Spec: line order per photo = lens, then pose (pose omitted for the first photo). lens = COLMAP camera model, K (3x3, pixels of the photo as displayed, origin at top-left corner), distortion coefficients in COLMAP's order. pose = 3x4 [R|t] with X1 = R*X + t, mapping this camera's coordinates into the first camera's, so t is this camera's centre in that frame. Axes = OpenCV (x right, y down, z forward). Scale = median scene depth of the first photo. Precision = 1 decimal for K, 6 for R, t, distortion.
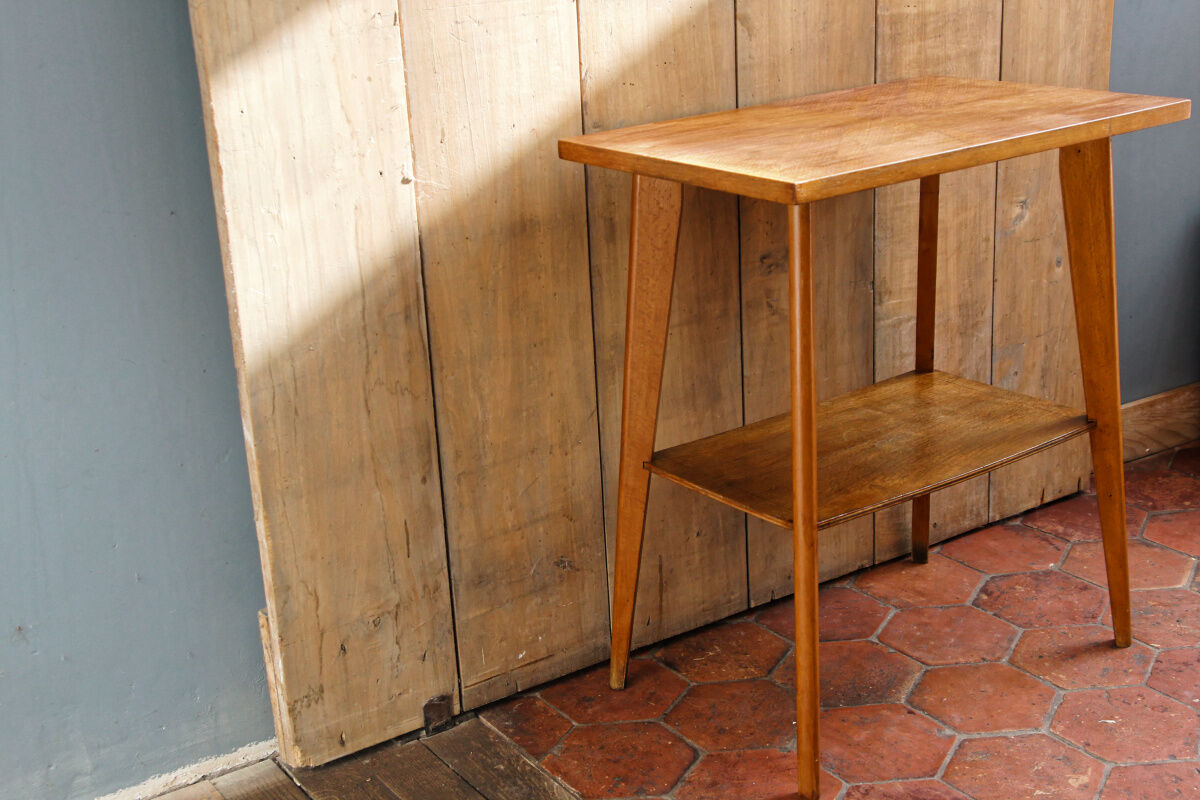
lens RADIAL K [[1641.6, 0, 600.0], [0, 1641.6, 400.0], [0, 0, 1]] dist [0.065188, 0.009122]
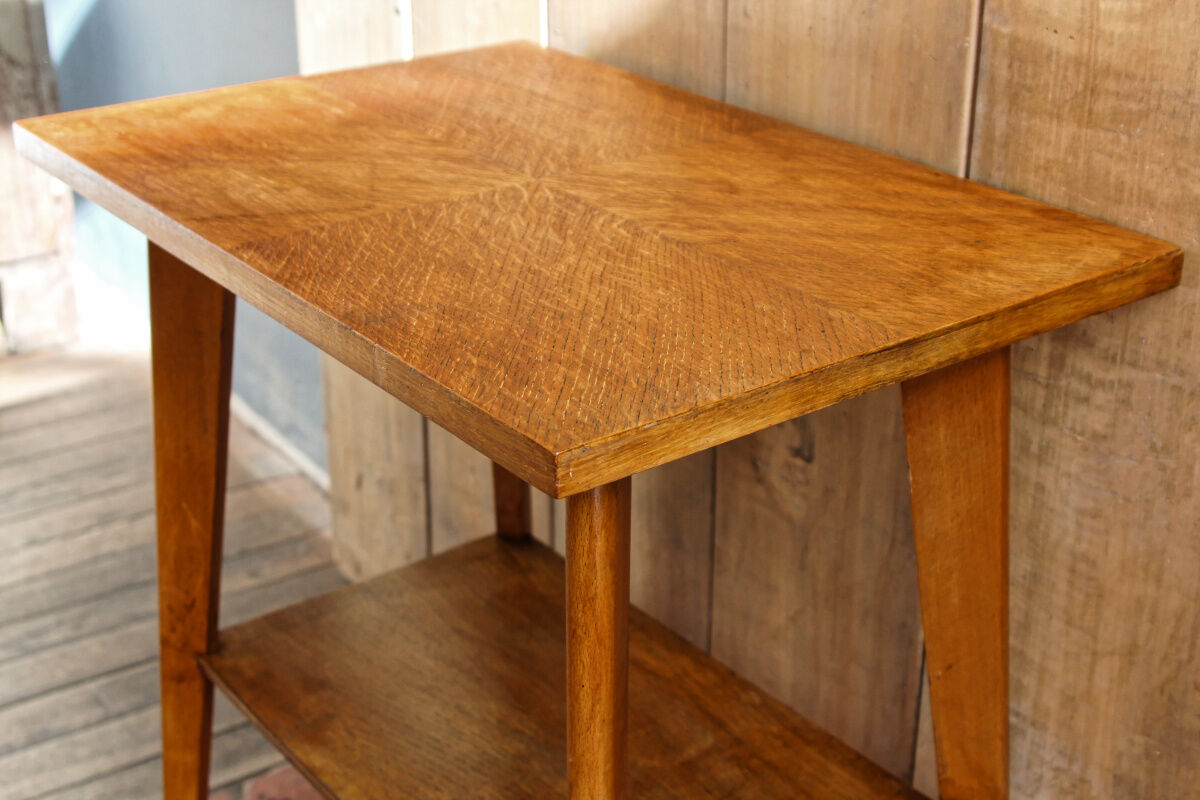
lens RADIAL K [[1763.7, 0, 600.0], [0, 1763.7, 400.0], [0, 0, 1]] dist [0.032766, 0.038122]
pose [[0.012142, 0.455868, -0.889965, 0.672415], [-0.315924, 0.846189, 0.429134, -0.339478], [0.948707, 0.275951, 0.154294, 0.913244]]
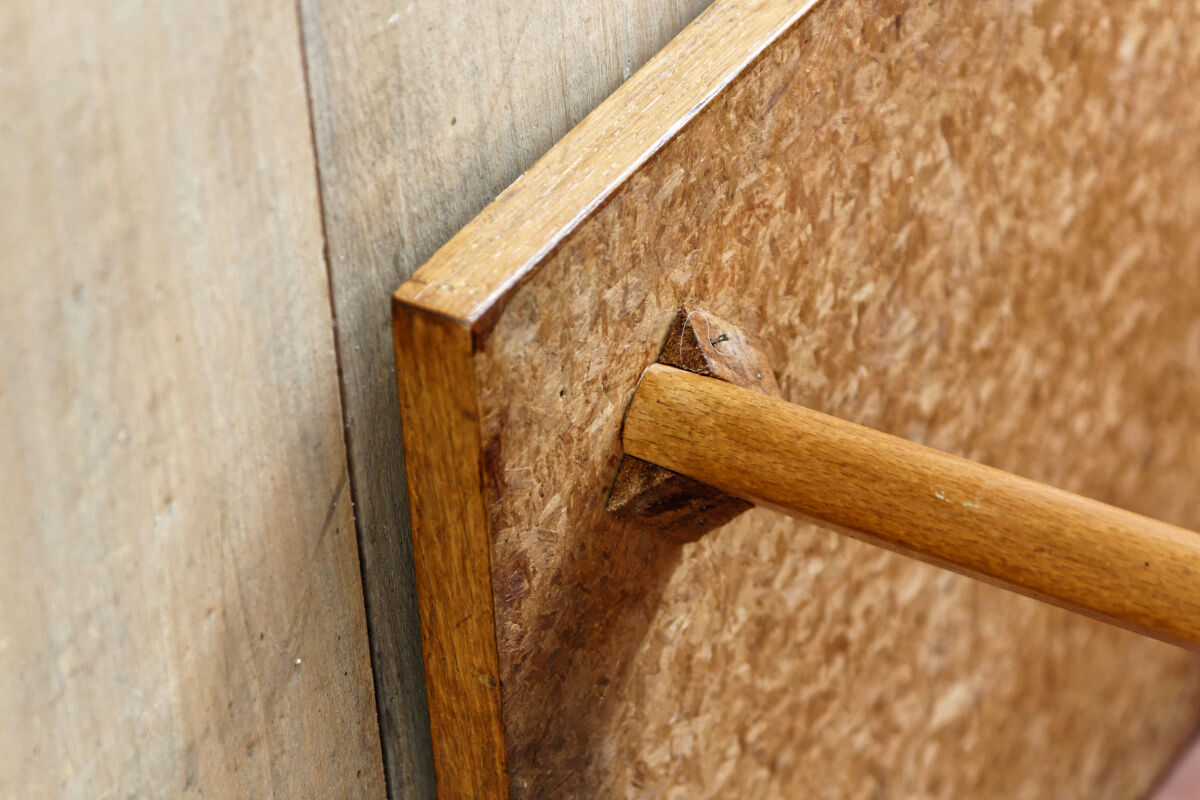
lens RADIAL K [[4901.3, 0, 600.0], [0, 4901.3, 400.0], [0, 0, 1]] dist [0.115655, 0.618273]
pose [[0.913204, -0.240862, 0.328700, -0.158212], [0.144014, 0.945327, 0.292605, -0.162196], [-0.381206, -0.219871, 0.897964, 0.500075]]
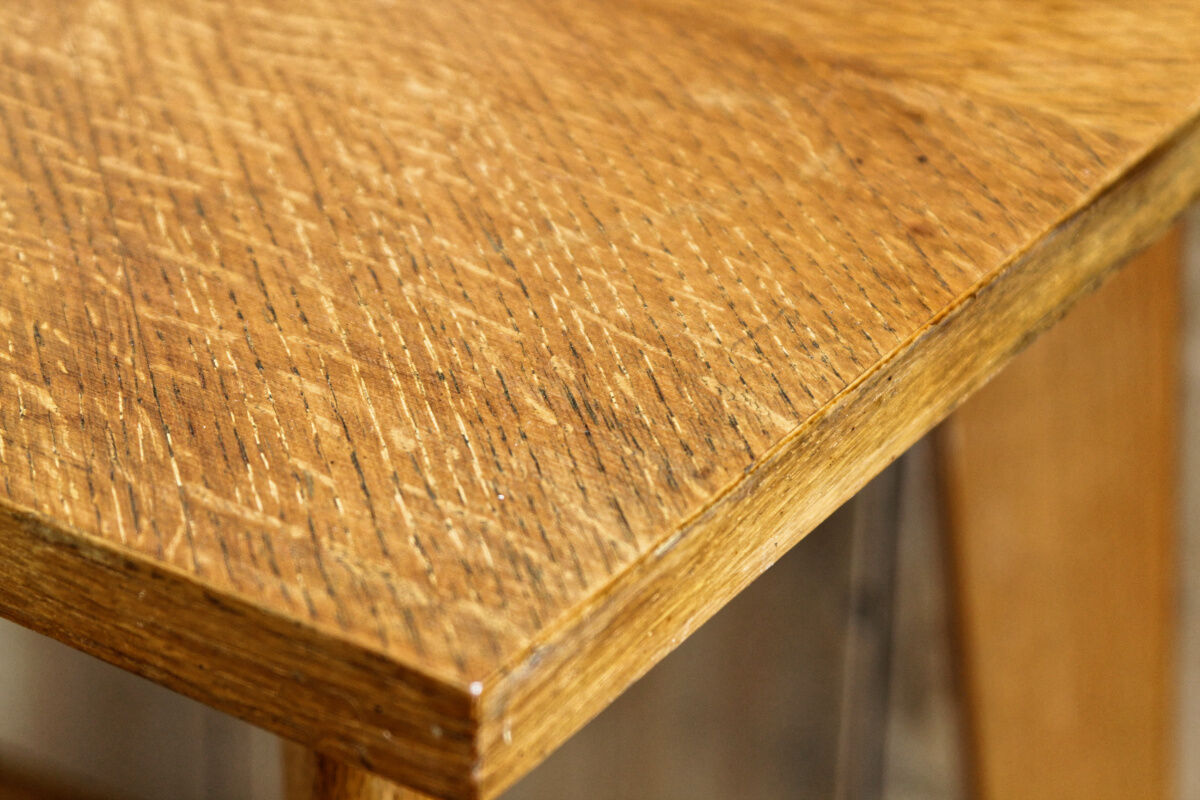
lens RADIAL K [[4039.1, 0, 600.0], [0, 4039.1, 400.0], [0, 0, 1]] dist [0.031632, 0.354764]
pose [[0.351041, 0.526688, -0.774190, 0.569182], [-0.335679, 0.842638, 0.421047, -0.312201], [0.874122, 0.112075, 0.472599, 0.836004]]
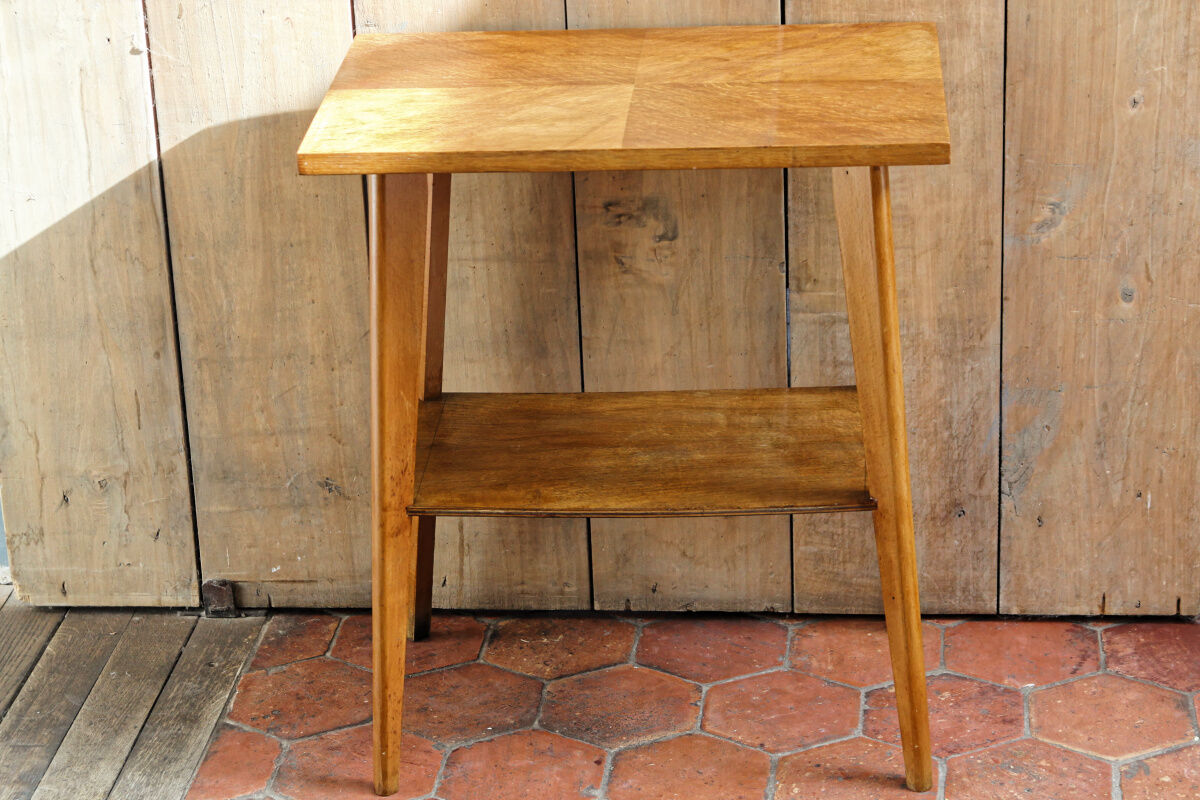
lens RADIAL K [[3027.9, 0, 600.0], [0, 3027.9, 400.0], [0, 0, 1]] dist [0.075178, 0.711055]
pose [[0.770594, 0.261850, -0.581051, 1.076032], [-0.201150, 0.965025, 0.168121, -0.263112], [0.604751, -0.012675, 0.796314, -0.242341]]
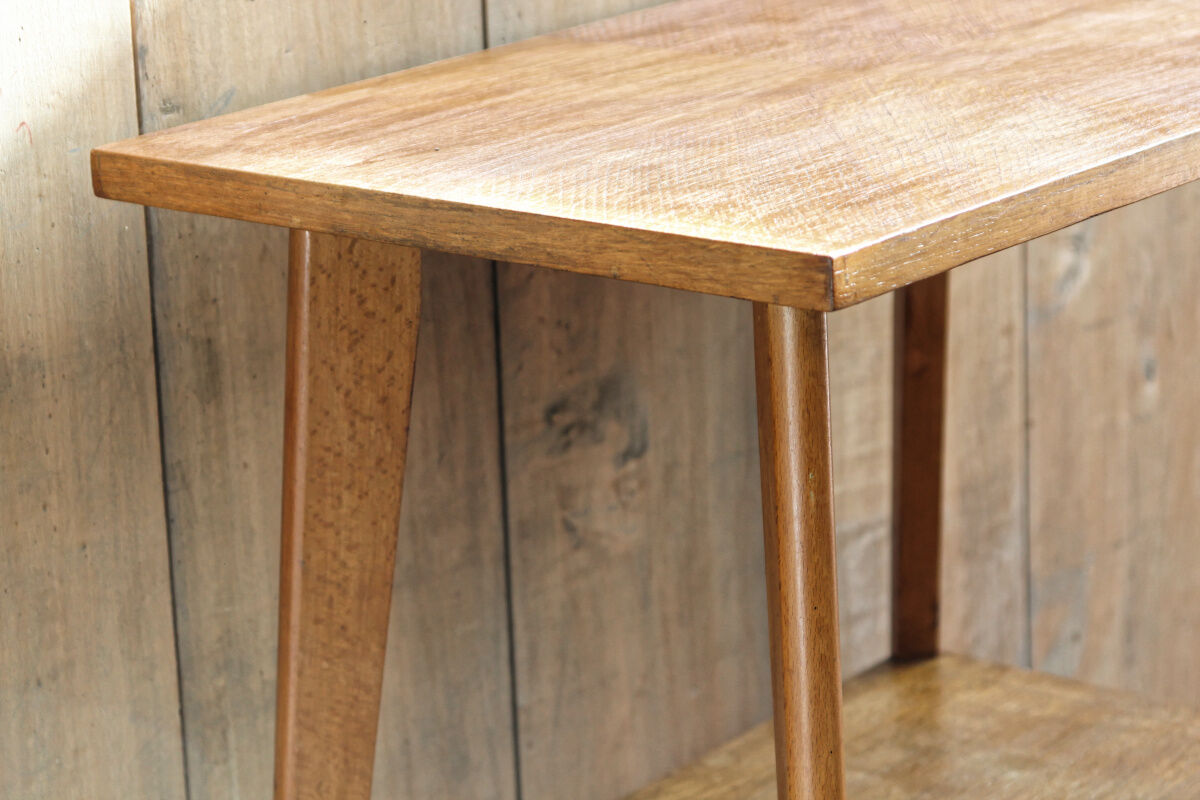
lens RADIAL K [[3683.4, 0, 600.0], [0, 3683.4, 400.0], [0, 0, 1]] dist [-0.029967, -0.083364]
pose [[0.966873, -0.054803, 0.249306, -0.119966], [0.069983, 0.996169, -0.052434, -0.043702], [-0.245477, 0.068144, 0.967004, 0.135478]]
